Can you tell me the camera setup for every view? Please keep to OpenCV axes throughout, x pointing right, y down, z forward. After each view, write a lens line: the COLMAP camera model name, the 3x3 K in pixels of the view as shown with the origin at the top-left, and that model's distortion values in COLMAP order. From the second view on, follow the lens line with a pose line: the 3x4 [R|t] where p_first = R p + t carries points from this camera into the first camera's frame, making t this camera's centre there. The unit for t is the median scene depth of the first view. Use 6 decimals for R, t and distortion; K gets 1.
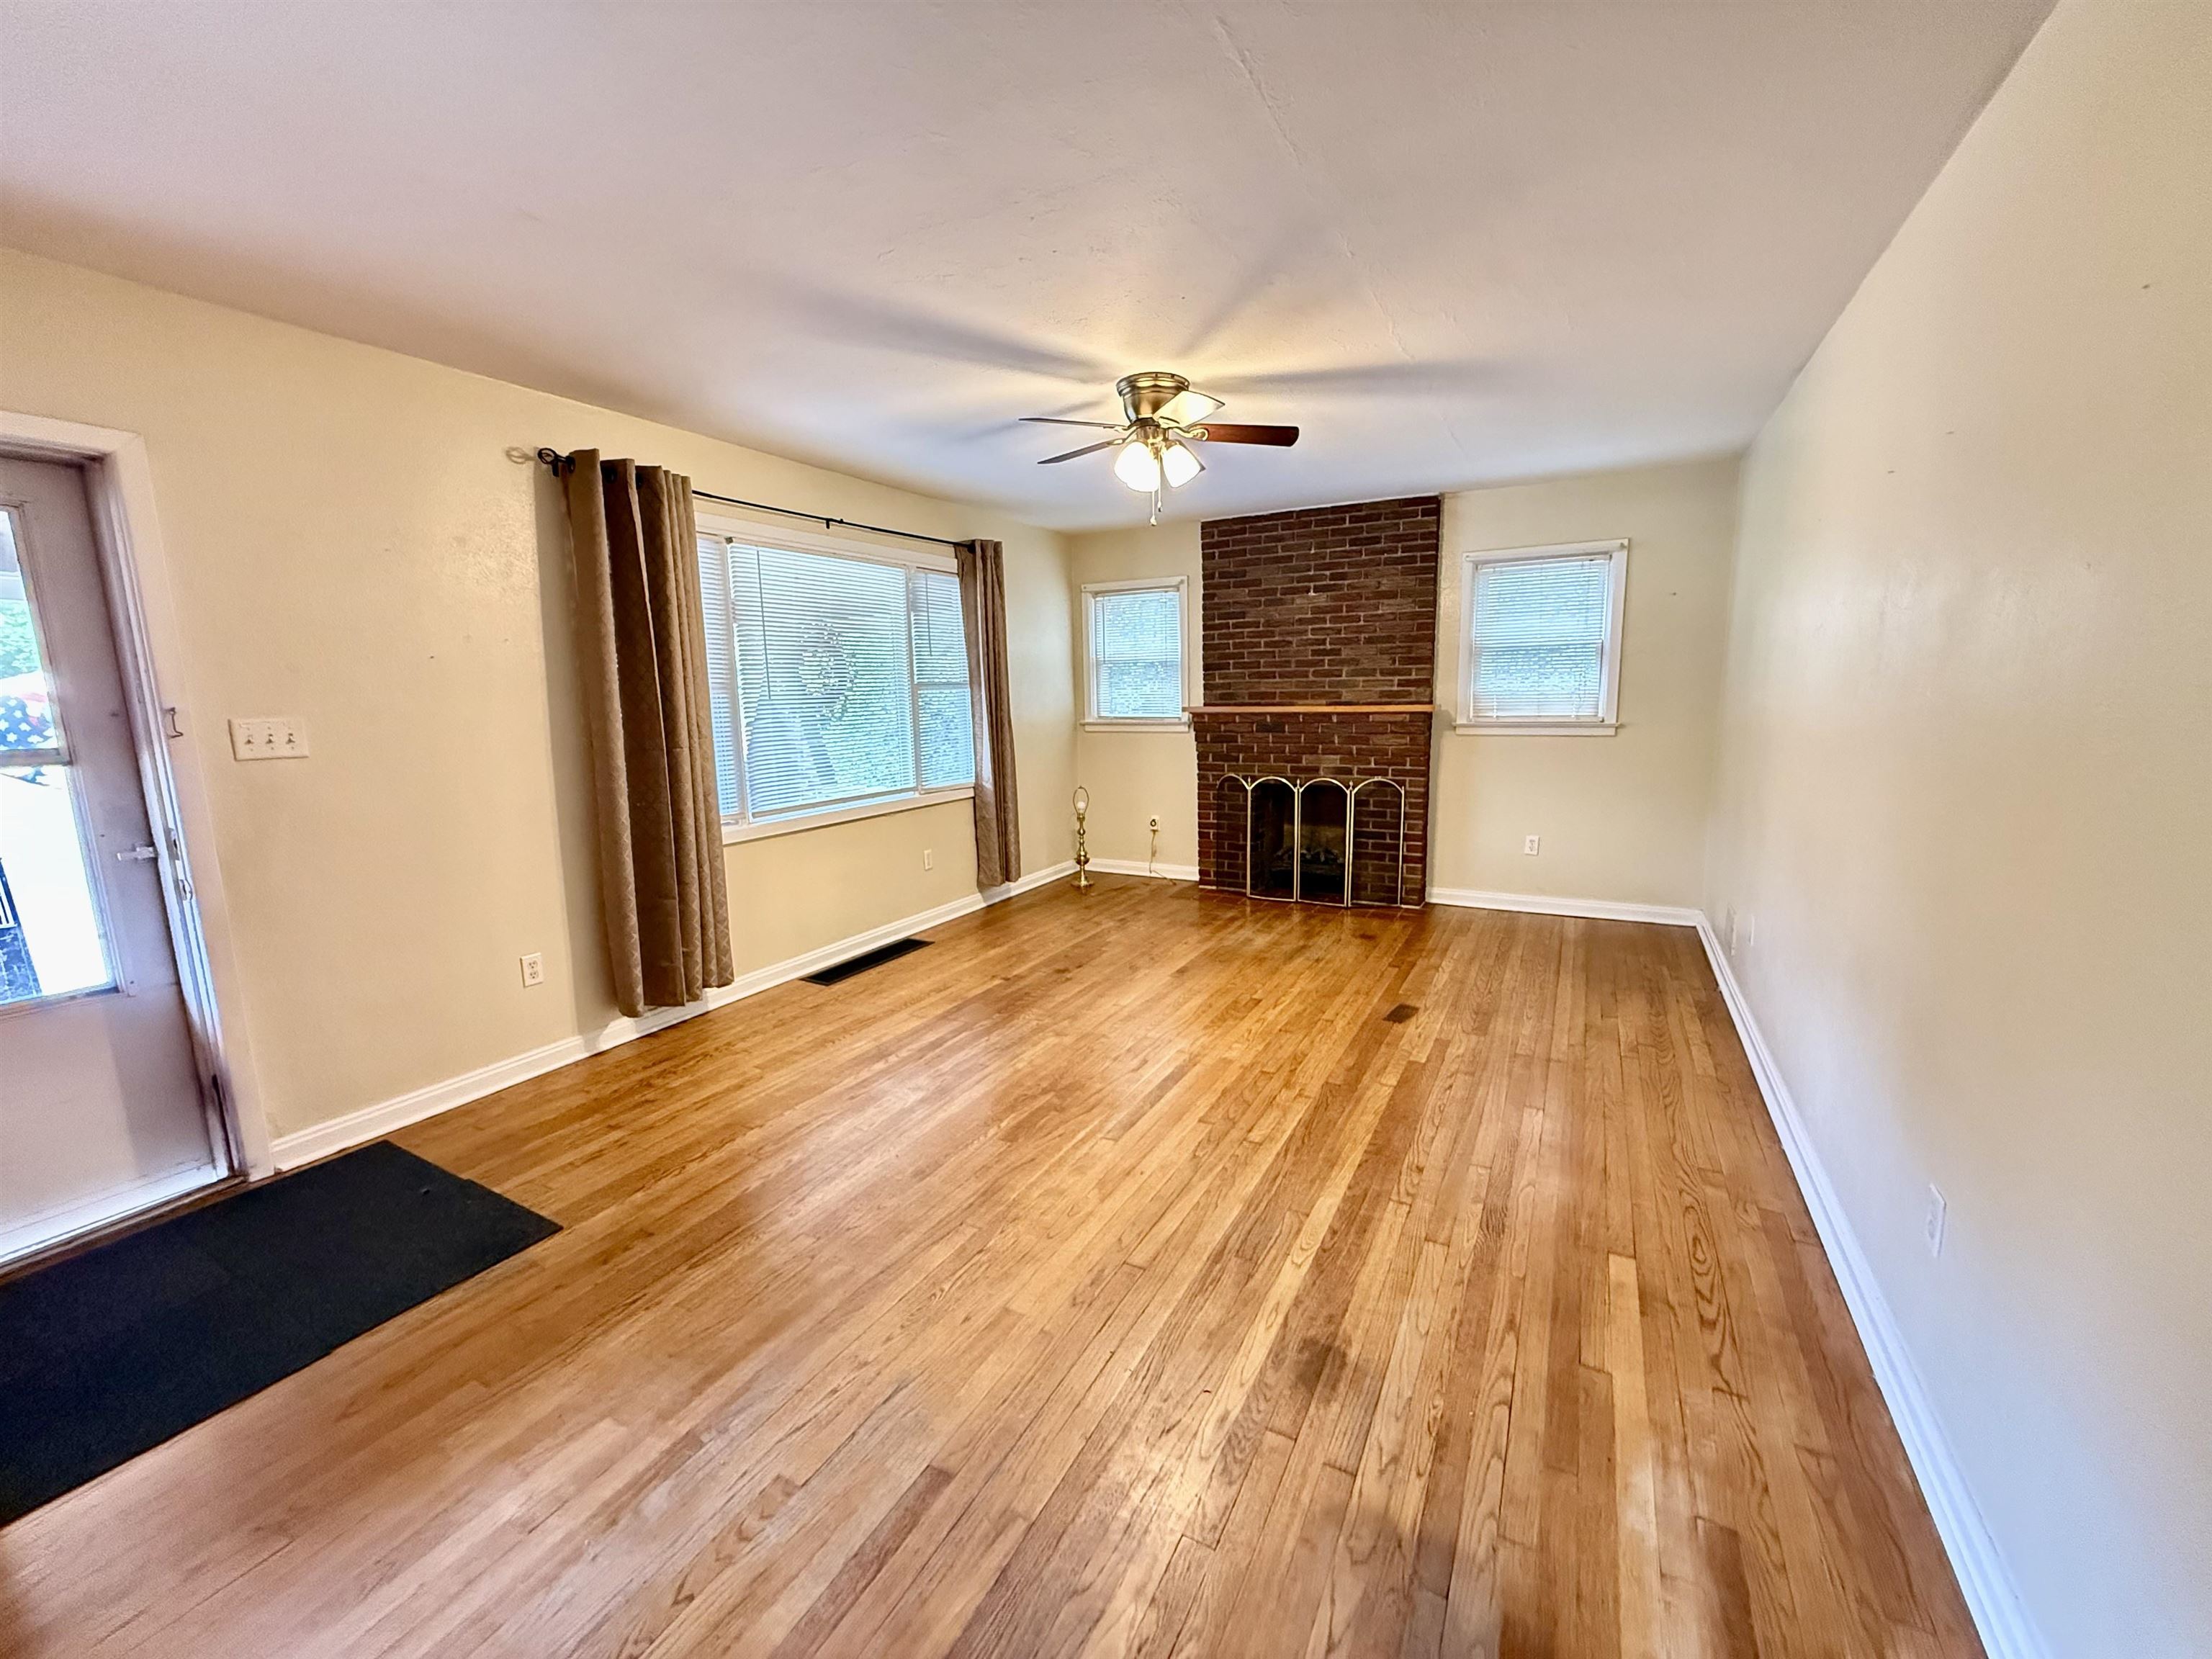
lens RADIAL K [[878.7, 0, 1104.6], [0, 878.7, 828.4], [0, 0, 1]] dist [0.000694, -0.000128]
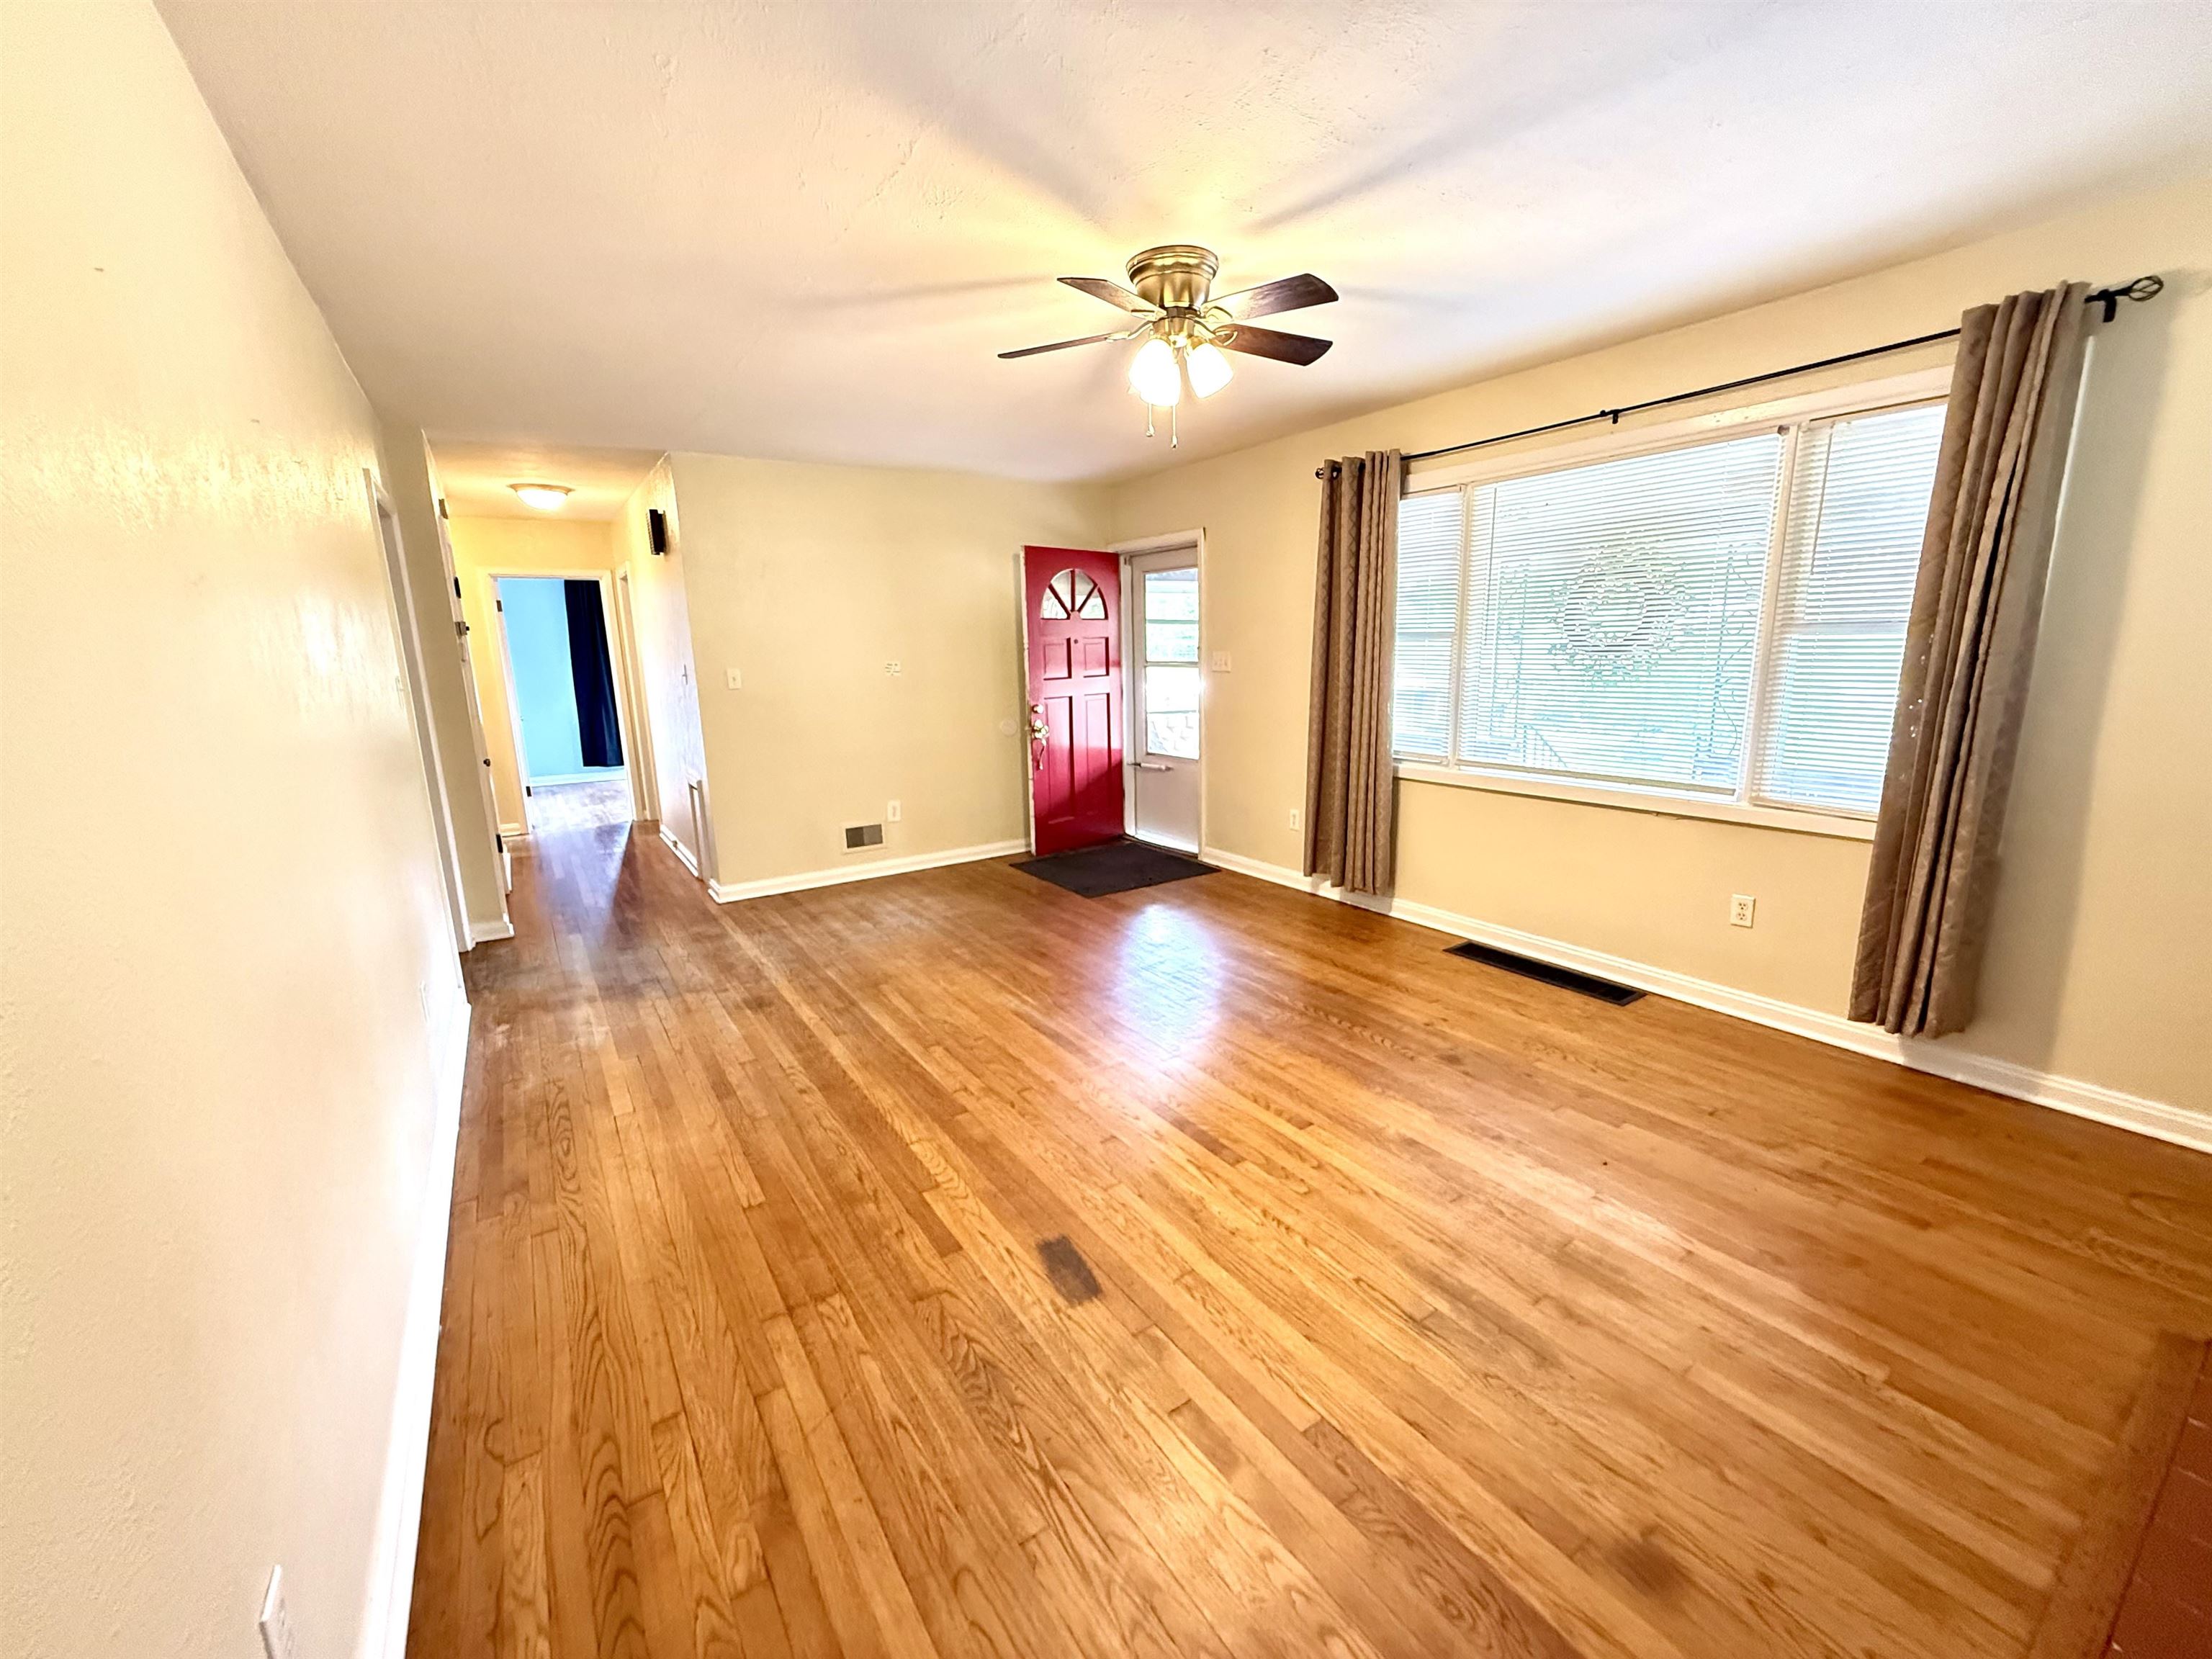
lens RADIAL K [[878.7, 0, 1104.6], [0, 878.7, 828.4], [0, 0, 1]] dist [0.000694, -0.000128]
pose [[-0.459030, 0.213095, -0.862486, 0.850751], [-0.109532, 0.949827, 0.292969, -0.243776], [0.881643, 0.228952, -0.412659, 1.358252]]
